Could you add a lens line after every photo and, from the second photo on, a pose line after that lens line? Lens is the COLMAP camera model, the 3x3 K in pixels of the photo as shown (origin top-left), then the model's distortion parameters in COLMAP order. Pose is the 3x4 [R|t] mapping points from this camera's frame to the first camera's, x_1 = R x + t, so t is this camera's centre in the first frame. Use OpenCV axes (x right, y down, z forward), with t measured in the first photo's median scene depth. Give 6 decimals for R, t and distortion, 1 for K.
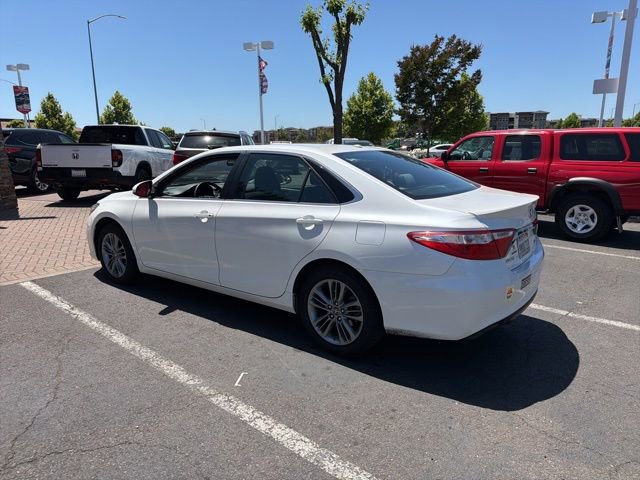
lens RADIAL K [[447.4, 0, 318.5], [0, 447.4, 246.1], [0, 0, 1]] dist [0.032240, -0.043695]
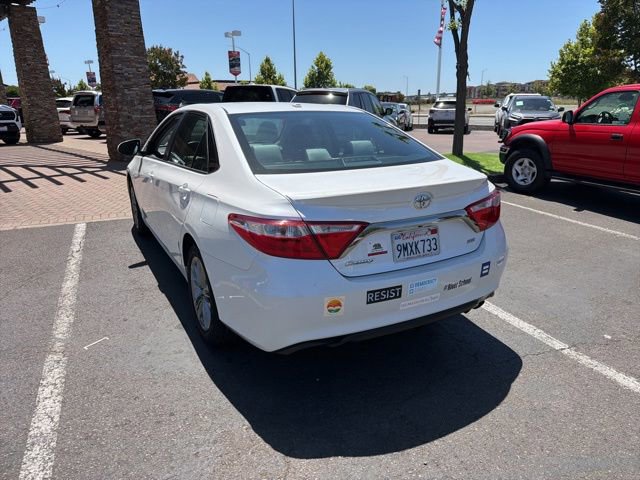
lens RADIAL K [[447.4, 0, 318.9], [0, 447.4, 239.2], [0, 0, 1]] dist [0.032240, -0.043695]
pose [[0.908299, 0.118030, -0.401326, 0.441046], [-0.088250, 0.991843, 0.091970, -0.047358], [0.408908, -0.048119, 0.911306, 0.199679]]
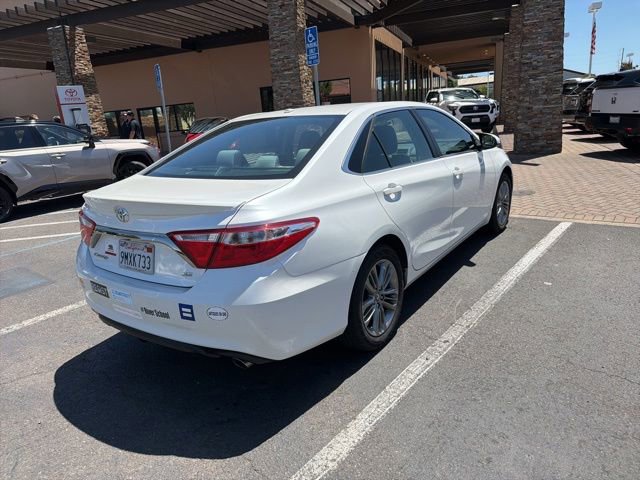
lens RADIAL K [[447.4, 0, 326.2], [0, 447.4, 240.1], [0, 0, 1]] dist [0.032240, -0.043695]
pose [[0.031295, 0.270987, -0.962074, 0.858833], [-0.145211, 0.953566, 0.263867, -0.199057], [0.988906, 0.131446, 0.069192, 0.919684]]
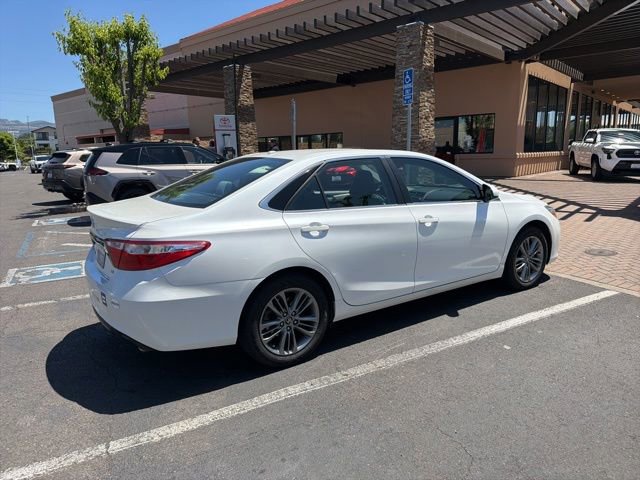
lens RADIAL K [[447.4, 0, 325.6], [0, 447.4, 241.5], [0, 0, 1]] dist [0.032240, -0.043695]
pose [[-0.333308, 0.196155, -0.922187, 0.885439], [-0.186736, 0.945006, 0.268501, -0.288058], [0.924140, 0.261699, -0.278349, 1.270489]]
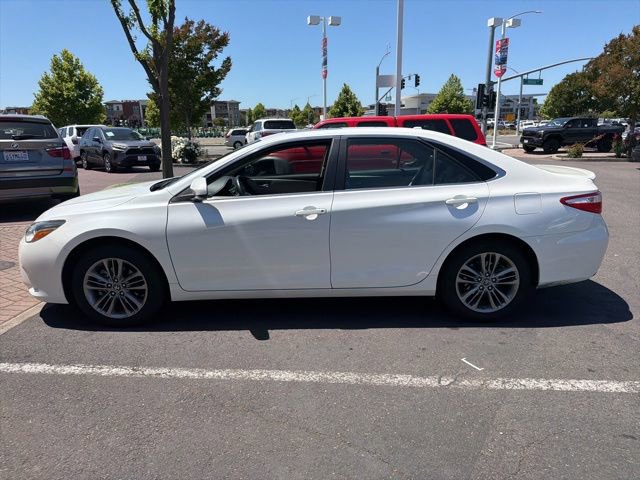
lens RADIAL K [[447.4, 0, 322.0], [0, 447.4, 247.4], [0, 0, 1]] dist [0.032240, -0.043695]
pose [[0.800831, -0.161479, 0.576710, -0.652750], [0.145440, 0.986575, 0.074281, -0.053918], [-0.580962, 0.024390, 0.813565, 0.253405]]
